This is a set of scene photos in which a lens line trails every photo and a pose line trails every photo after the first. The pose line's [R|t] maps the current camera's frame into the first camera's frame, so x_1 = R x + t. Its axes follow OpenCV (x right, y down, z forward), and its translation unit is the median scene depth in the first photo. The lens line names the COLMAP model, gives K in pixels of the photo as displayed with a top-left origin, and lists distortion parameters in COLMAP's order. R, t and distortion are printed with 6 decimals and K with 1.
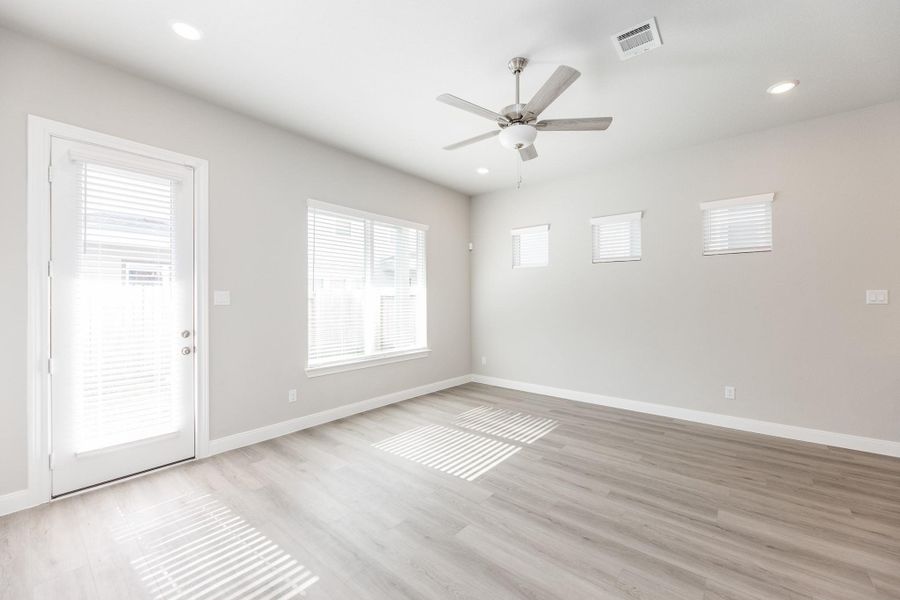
lens RADIAL K [[360.9, 0, 453.0], [0, 360.9, 299.8], [0, 0, 1]] dist [-0.003145, -0.000405]
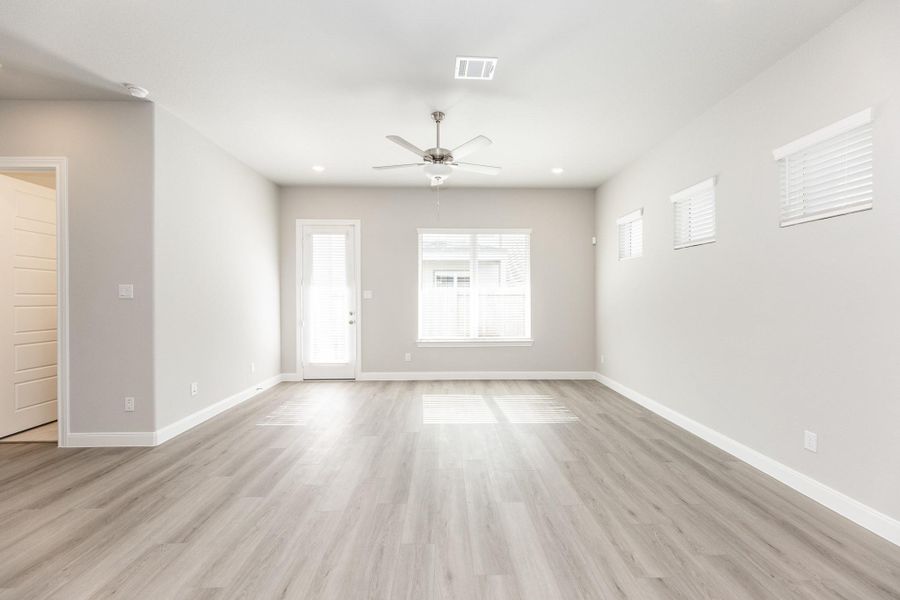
lens RADIAL K [[360.9, 0, 453.4], [0, 360.9, 298.6], [0, 0, 1]] dist [-0.003145, -0.000405]
pose [[0.661139, 0.004410, -0.750251, 0.990100], [0.000736, 0.999978, 0.006527, 0.004484], [0.750263, -0.004868, 0.661121, 0.135857]]
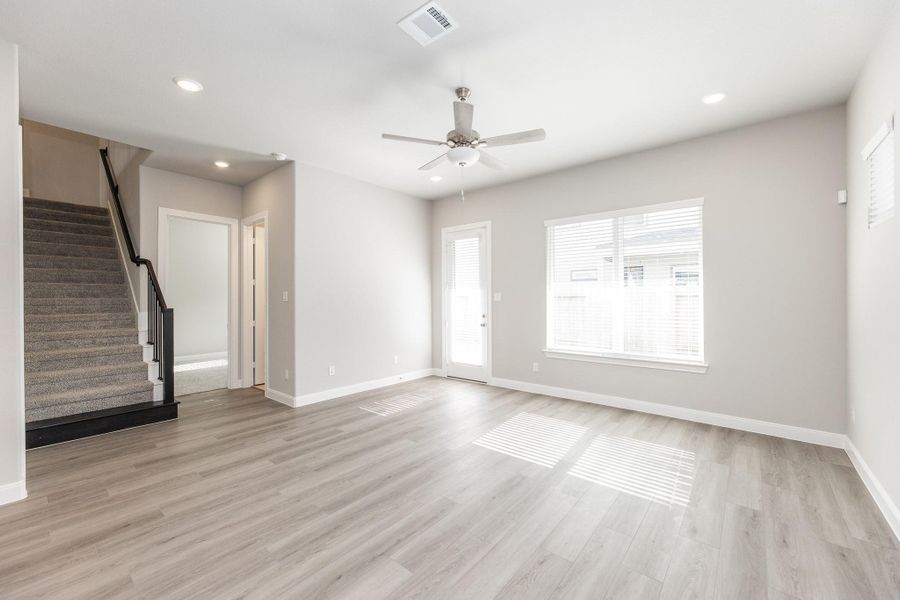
lens RADIAL K [[360.9, 0, 453.7], [0, 360.9, 298.8], [0, 0, 1]] dist [-0.003145, -0.000405]
pose [[0.004519, 0.002019, -0.999988, 1.088240], [0.004852, 0.999986, 0.002041, 0.000020], [0.999978, -0.004861, 0.004509, 0.787541]]
